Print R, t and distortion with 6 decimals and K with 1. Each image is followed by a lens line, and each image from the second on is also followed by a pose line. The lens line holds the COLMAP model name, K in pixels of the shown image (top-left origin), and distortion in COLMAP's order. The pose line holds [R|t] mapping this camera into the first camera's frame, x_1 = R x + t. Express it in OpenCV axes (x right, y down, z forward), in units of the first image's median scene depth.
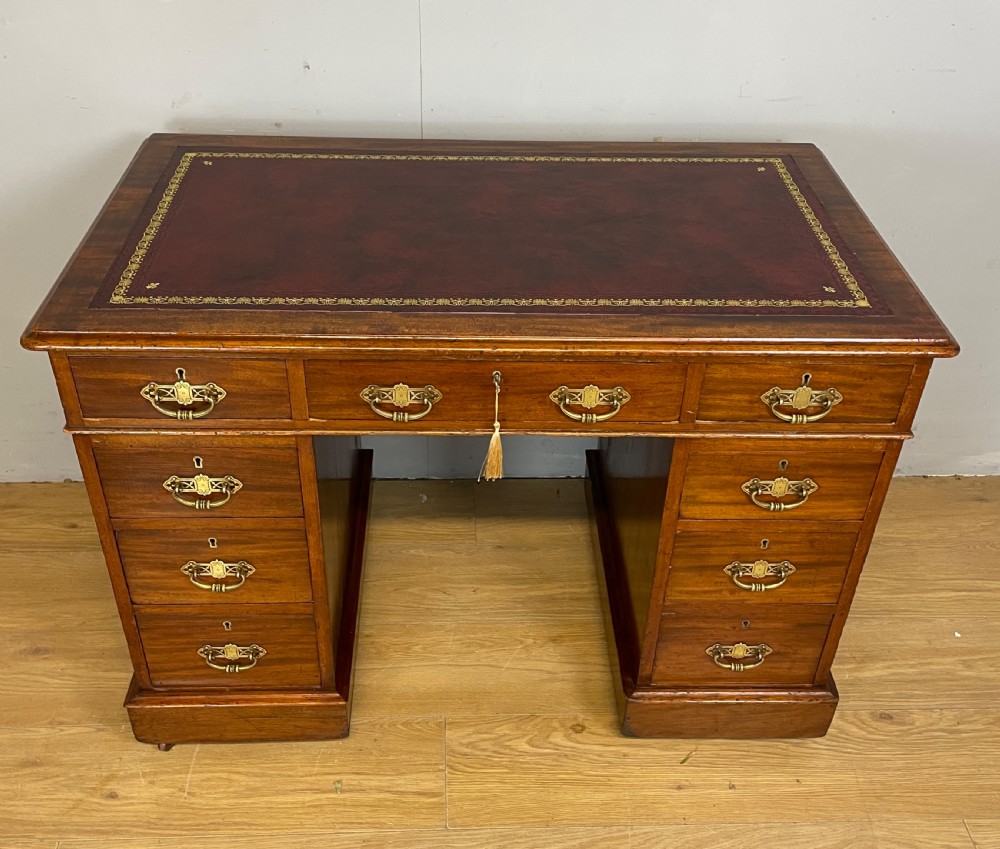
lens RADIAL K [[1036.0, 0, 494.1], [0, 1036.0, 409.2], [0, 0, 1]] dist [0.126286, -0.204258]
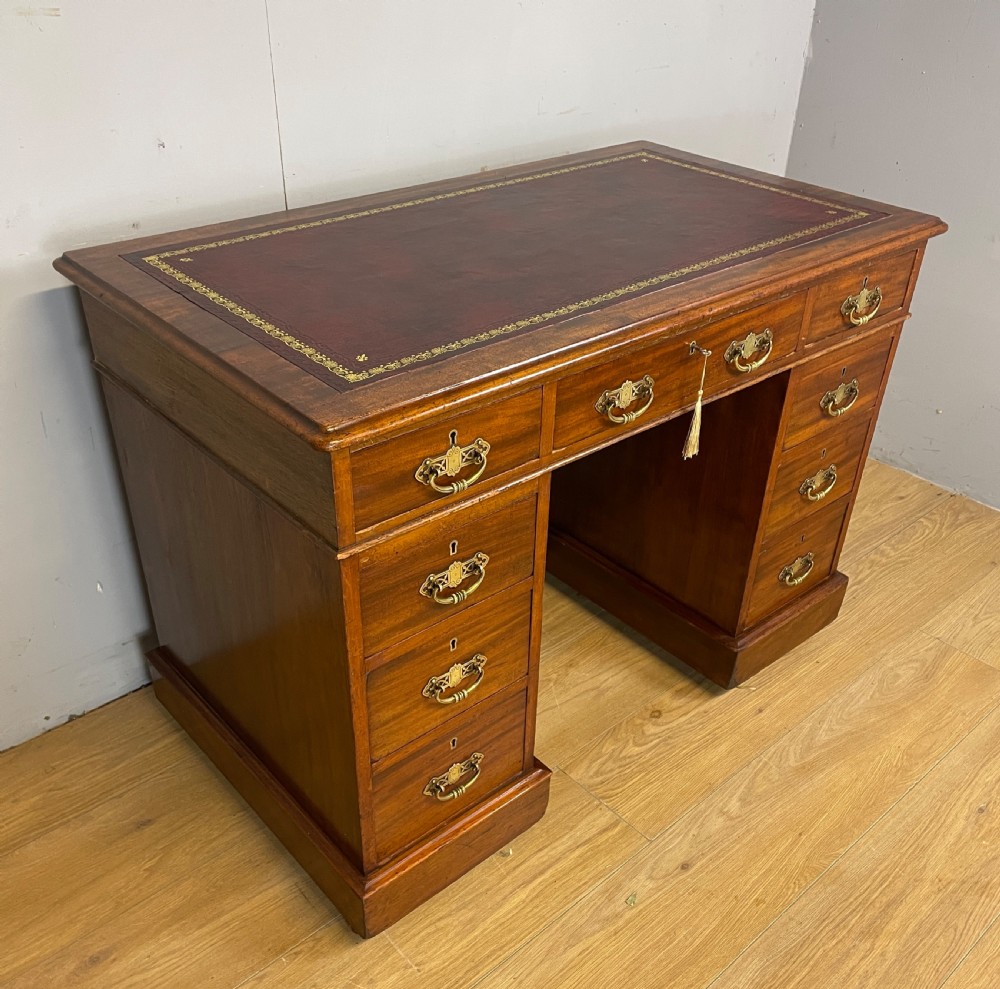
lens RADIAL K [[1010.1, 0, 503.4], [0, 1010.1, 555.6], [0, 0, 1]] dist [0.099650, -0.131559]
pose [[0.771748, -0.366612, 0.519616, -0.665104], [0.372102, 0.922948, 0.098525, -0.009311], [-0.515699, 0.117314, 0.848700, 0.252551]]
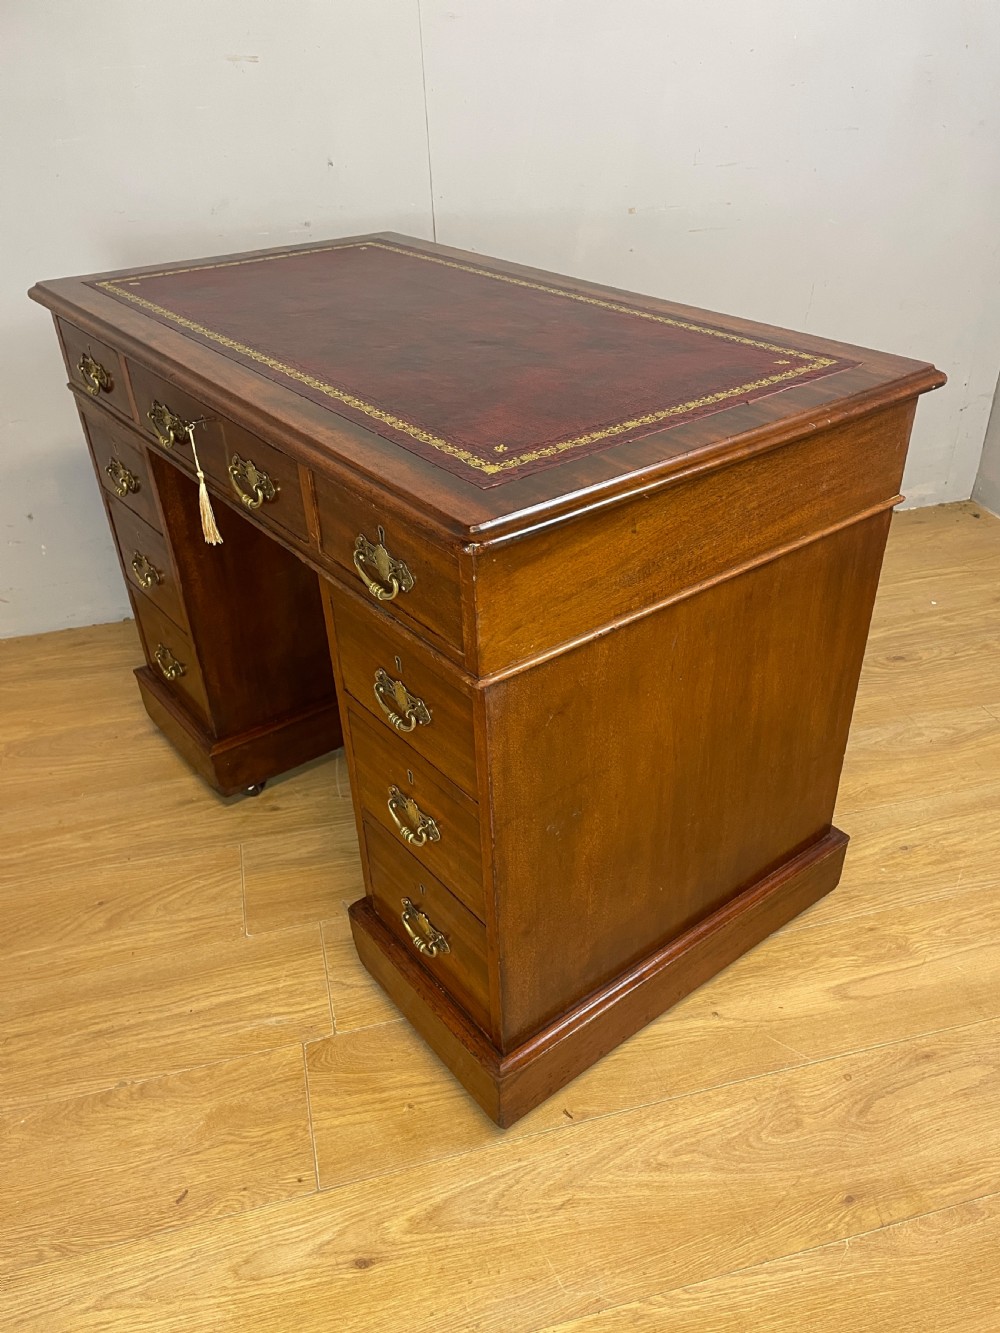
lens RADIAL K [[1009.5, 0, 516.3], [0, 1009.5, 677.6], [0, 0, 1]] dist [0.098683, -0.127431]
pose [[0.977646, -0.156204, 0.140746, -0.310475], [0.163334, 0.985738, -0.040540, 0.356921], [-0.132406, 0.062622, 0.989215, -0.097519]]
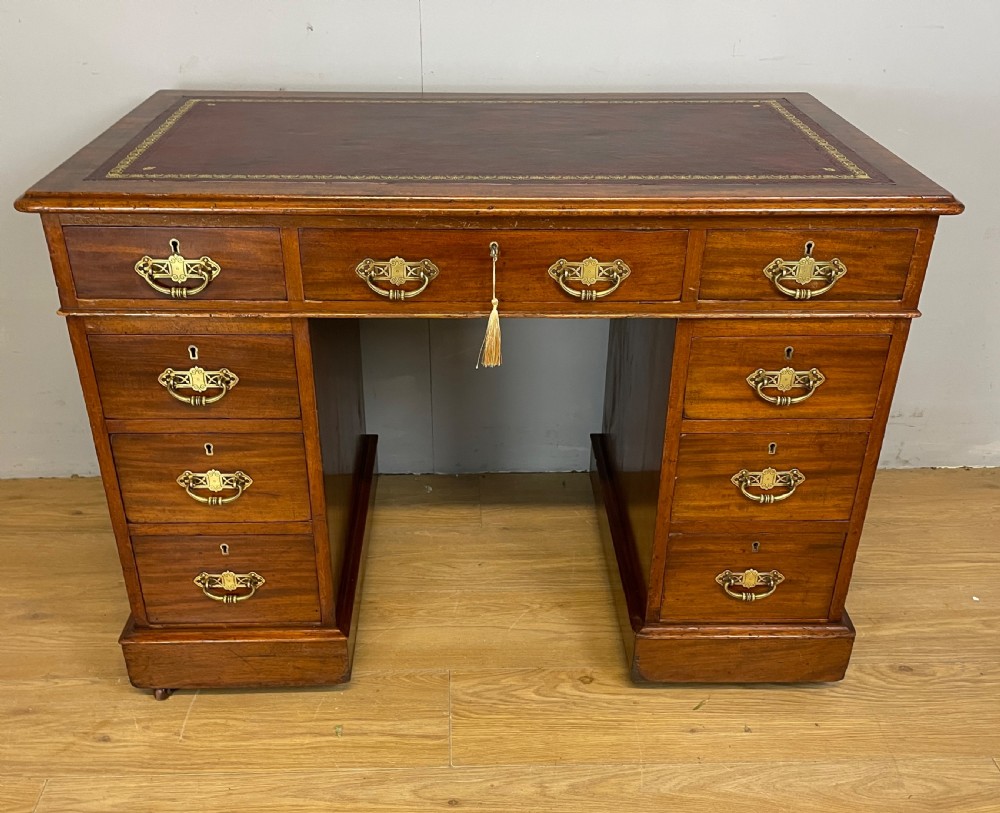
lens RADIAL K [[1002.9, 0, 492.9], [0, 1002.9, 461.5], [0, 0, 1]] dist [0.119451, -0.202442]
pose [[0.999827, -0.012800, -0.013459, 0.010877], [0.011451, 0.995319, -0.095967, 0.238898], [0.014624, 0.095796, 0.995294, 0.060203]]
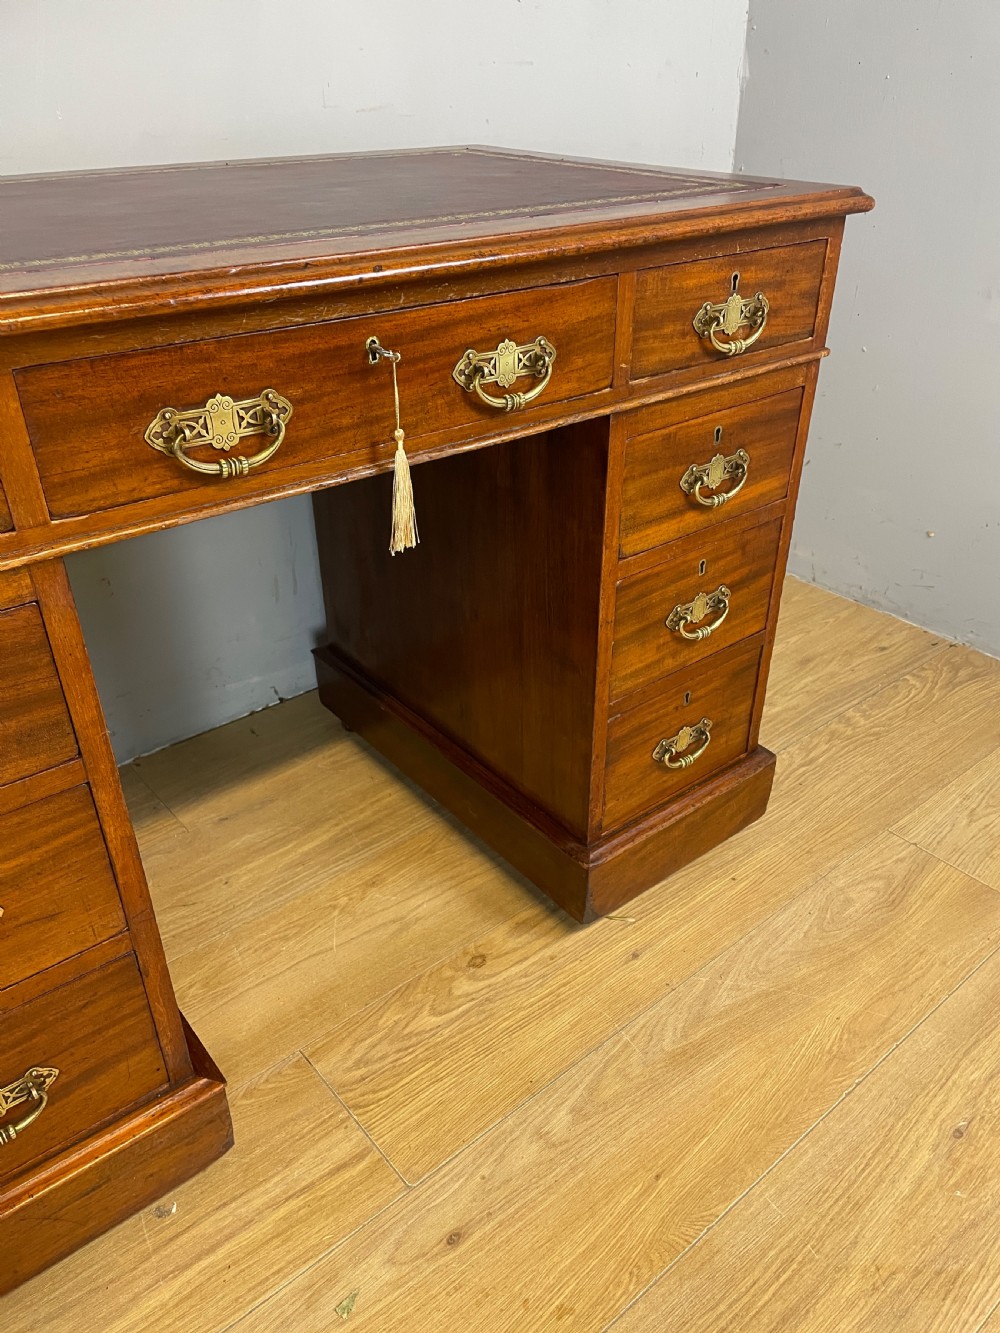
lens RADIAL K [[1009.5, 0, 516.3], [0, 1009.5, 677.6], [0, 0, 1]] dist [0.098683, -0.127431]
pose [[0.794084, -0.342433, 0.502165, -0.252460], [0.376975, 0.925560, 0.035033, 0.132222], [-0.476781, 0.161485, 0.864062, 0.464225]]
